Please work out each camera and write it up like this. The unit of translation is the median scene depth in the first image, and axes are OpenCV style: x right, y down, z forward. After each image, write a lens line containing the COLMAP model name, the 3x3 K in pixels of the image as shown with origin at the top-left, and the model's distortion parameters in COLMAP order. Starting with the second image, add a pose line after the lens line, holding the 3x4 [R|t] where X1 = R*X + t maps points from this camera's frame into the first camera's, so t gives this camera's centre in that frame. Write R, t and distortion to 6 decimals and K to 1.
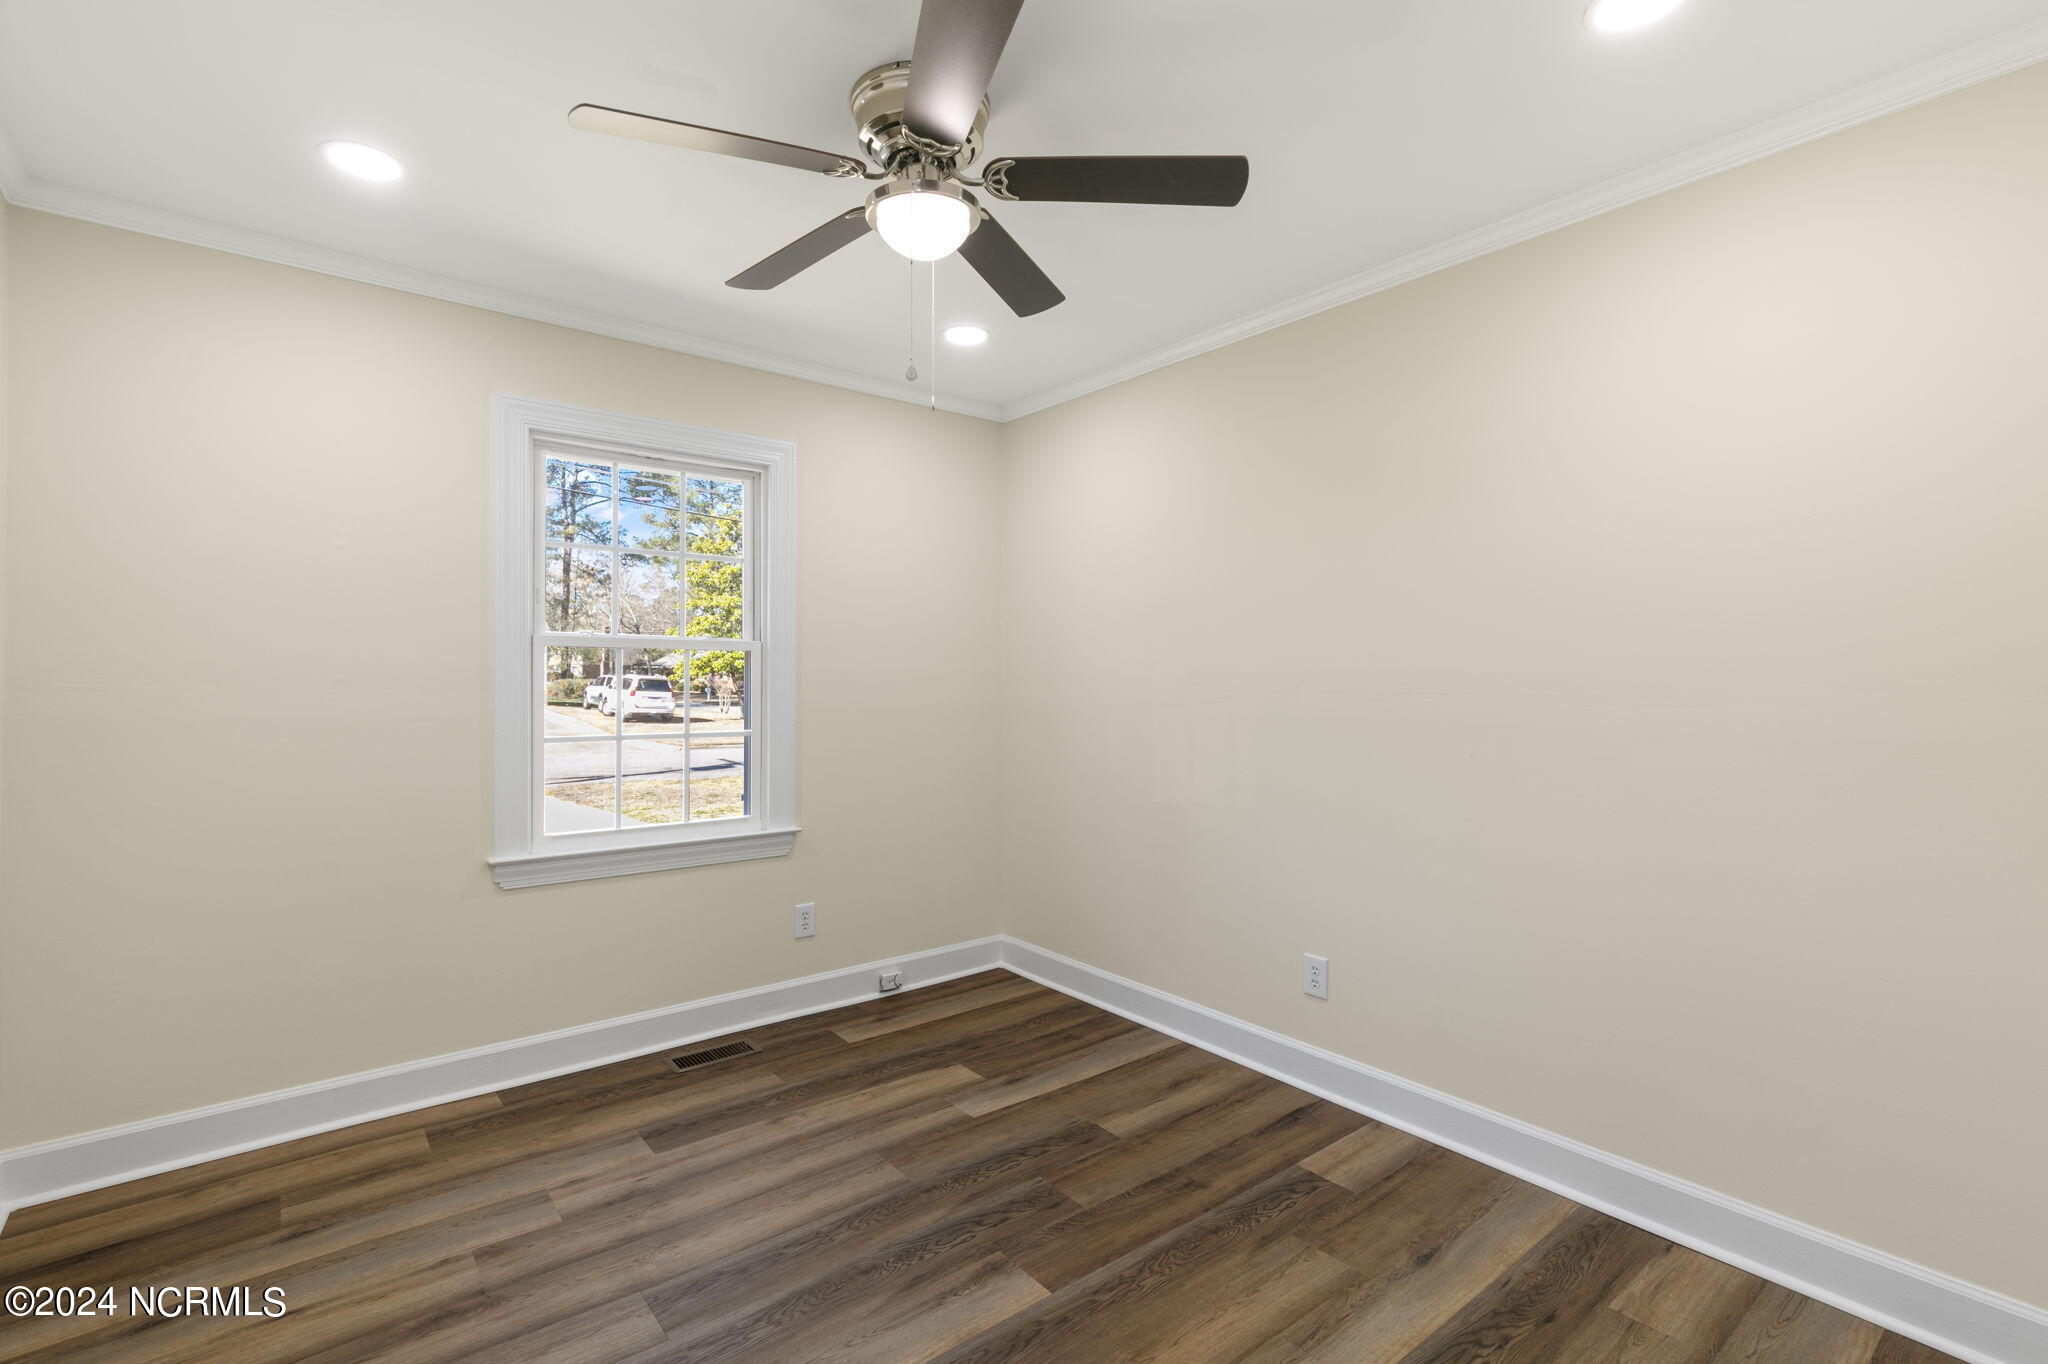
lens RADIAL K [[965.8, 0, 1039.7], [0, 965.8, 680.1], [0, 0, 1]] dist [-0.005496, -0.001800]
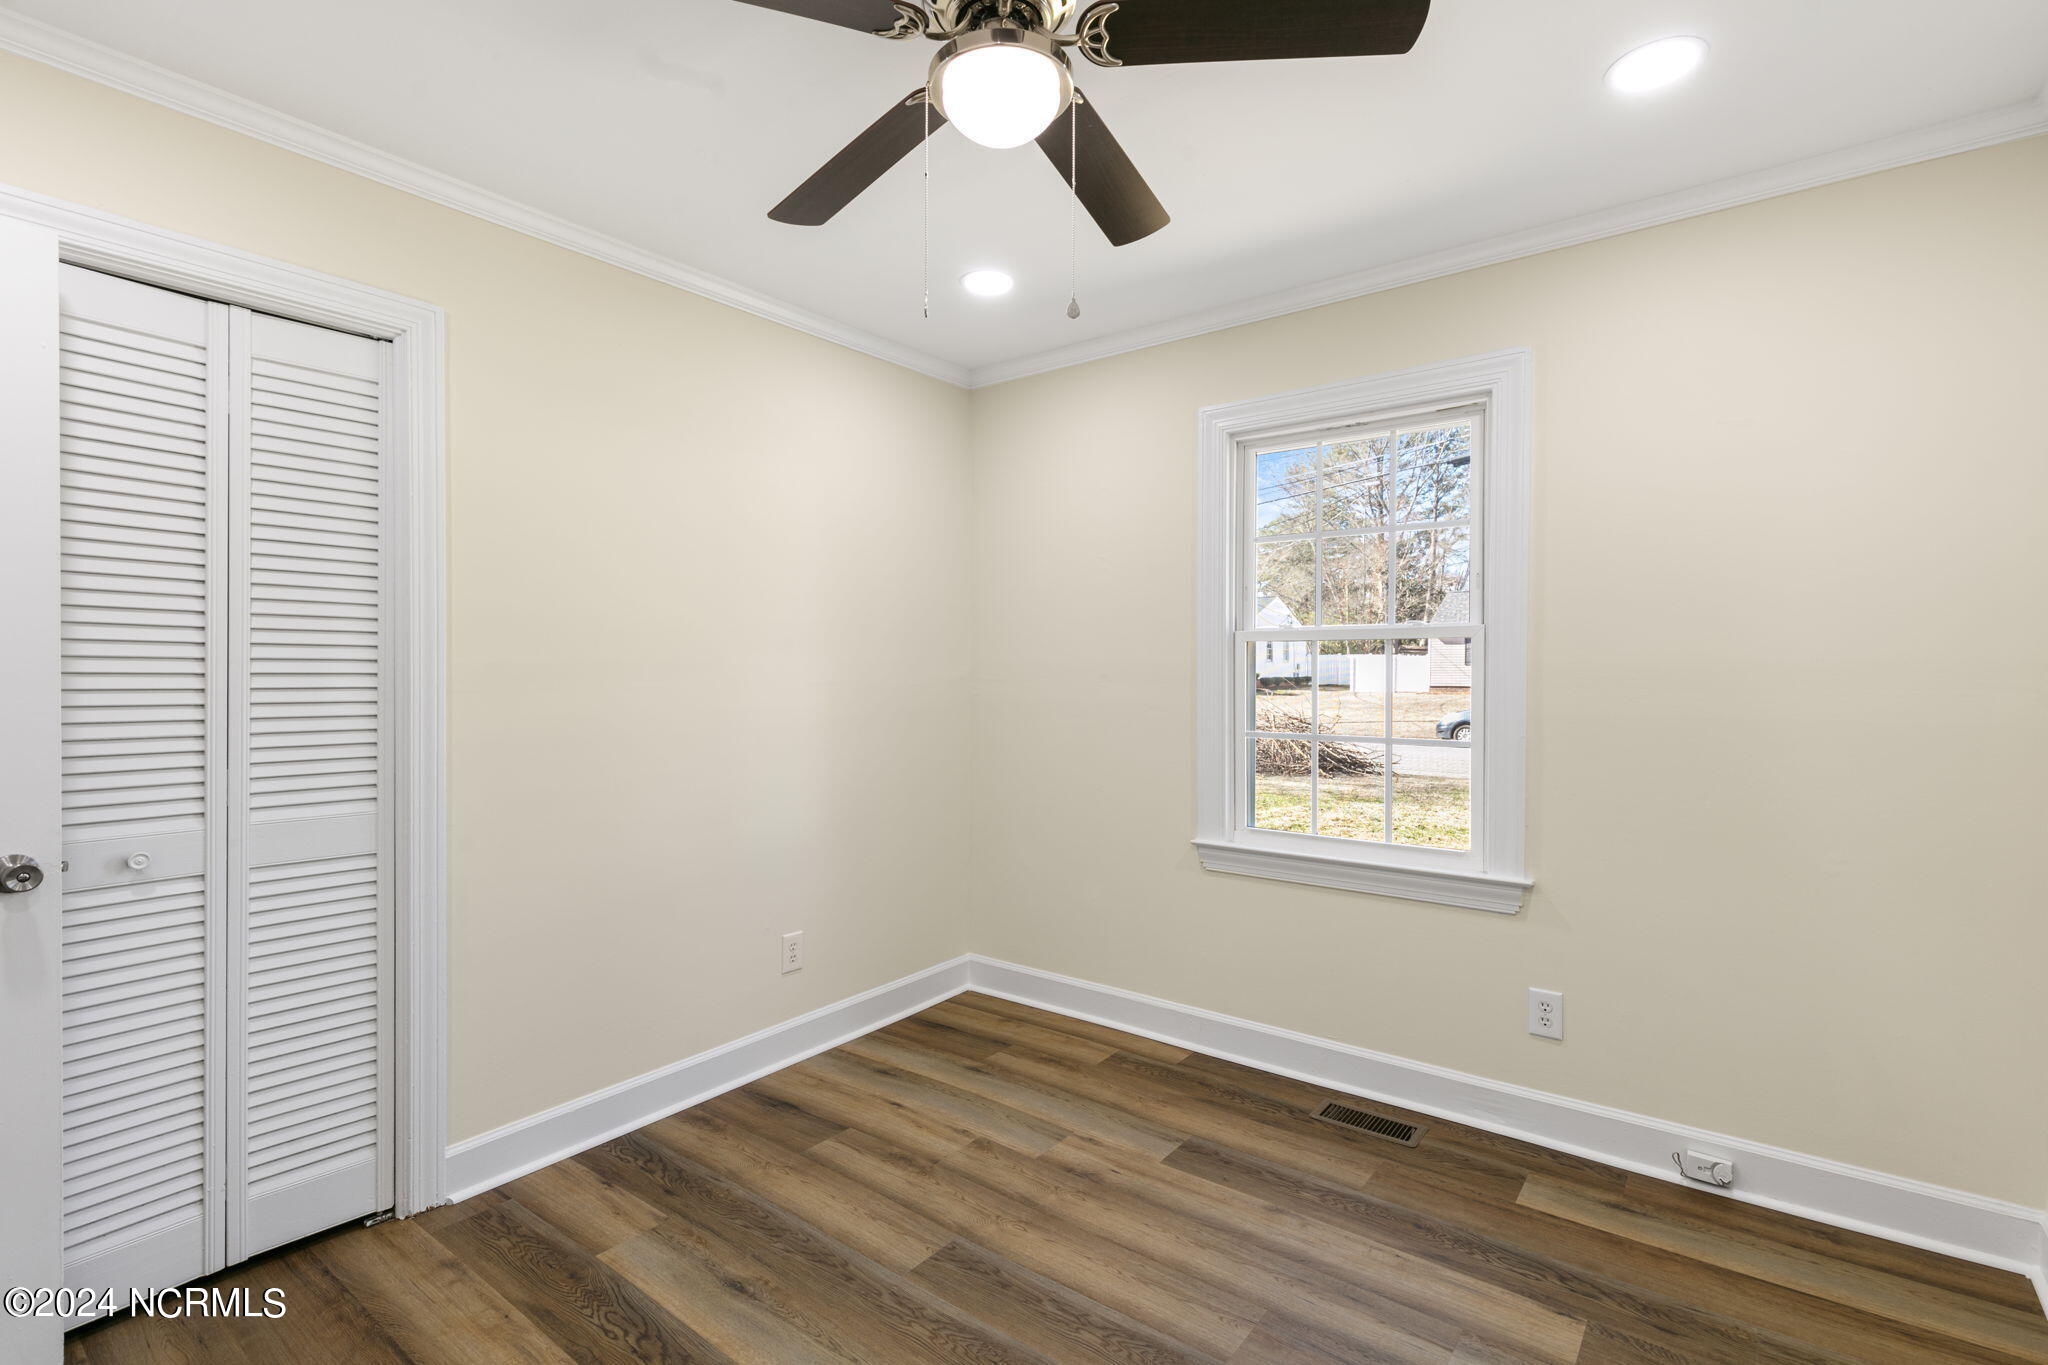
lens RADIAL K [[965.8, 0, 1039.7], [0, 965.8, 680.6], [0, 0, 1]] dist [-0.005496, -0.001800]
pose [[0.197336, 0.010954, -0.980275, 0.447950], [-0.000717, 0.999939, 0.011029, -0.005100], [0.980336, -0.001473, 0.197332, 0.584754]]
